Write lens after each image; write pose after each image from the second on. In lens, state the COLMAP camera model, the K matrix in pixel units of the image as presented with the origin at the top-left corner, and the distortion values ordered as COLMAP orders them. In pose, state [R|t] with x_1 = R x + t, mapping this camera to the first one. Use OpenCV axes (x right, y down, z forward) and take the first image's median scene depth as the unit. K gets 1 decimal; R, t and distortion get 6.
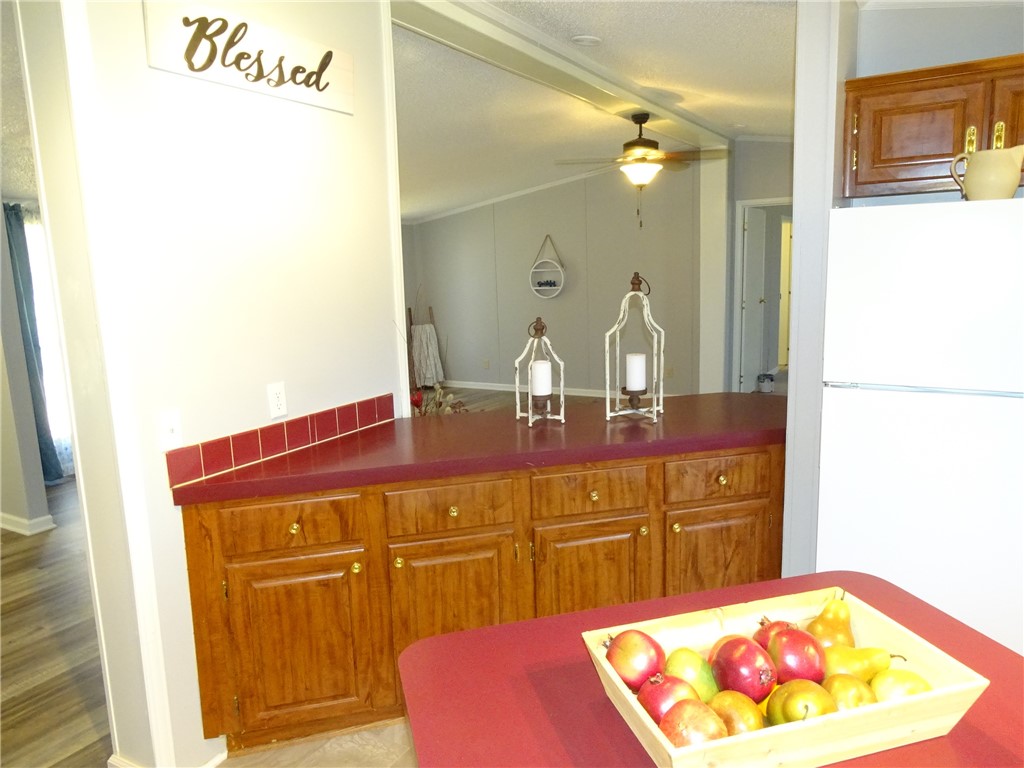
lens RADIAL K [[728.4, 0, 508.8], [0, 728.4, 381.5], [0, 0, 1]] dist [0.002087, -0.000869]
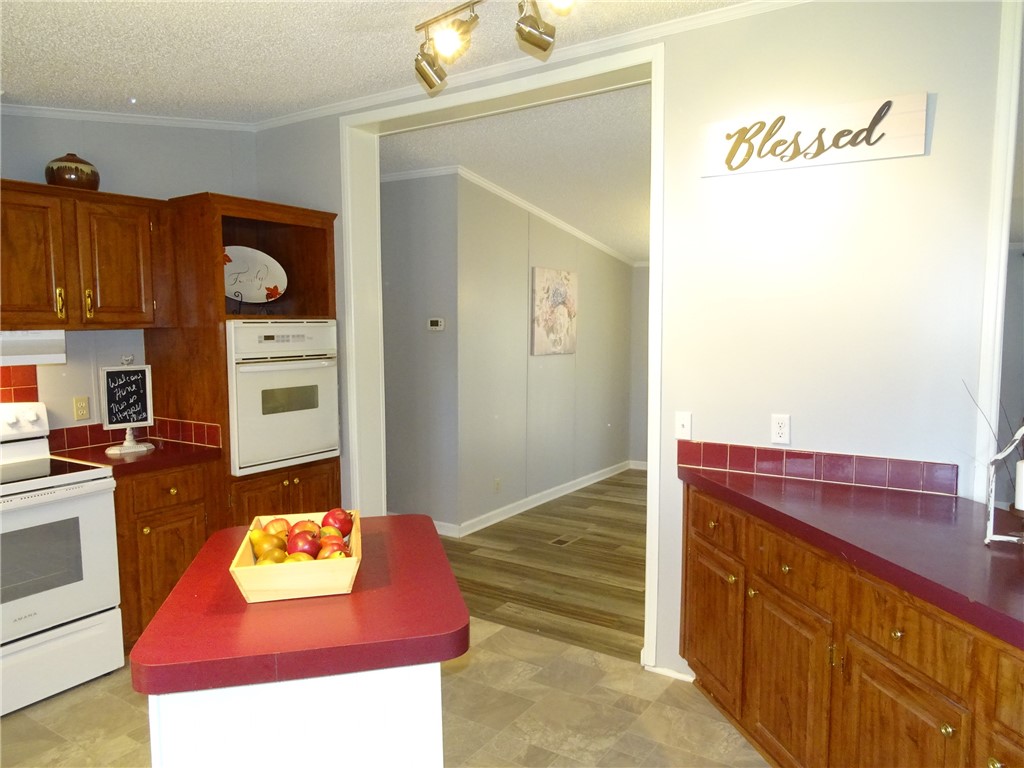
lens RADIAL K [[728.4, 0, 508.8], [0, 728.4, 381.5], [0, 0, 1]] dist [0.002087, -0.000869]
pose [[-0.056601, 0.115942, -0.991642, 0.879583], [-0.156691, 0.979894, 0.123512, -0.129068], [0.986024, 0.162372, -0.037296, 0.633369]]
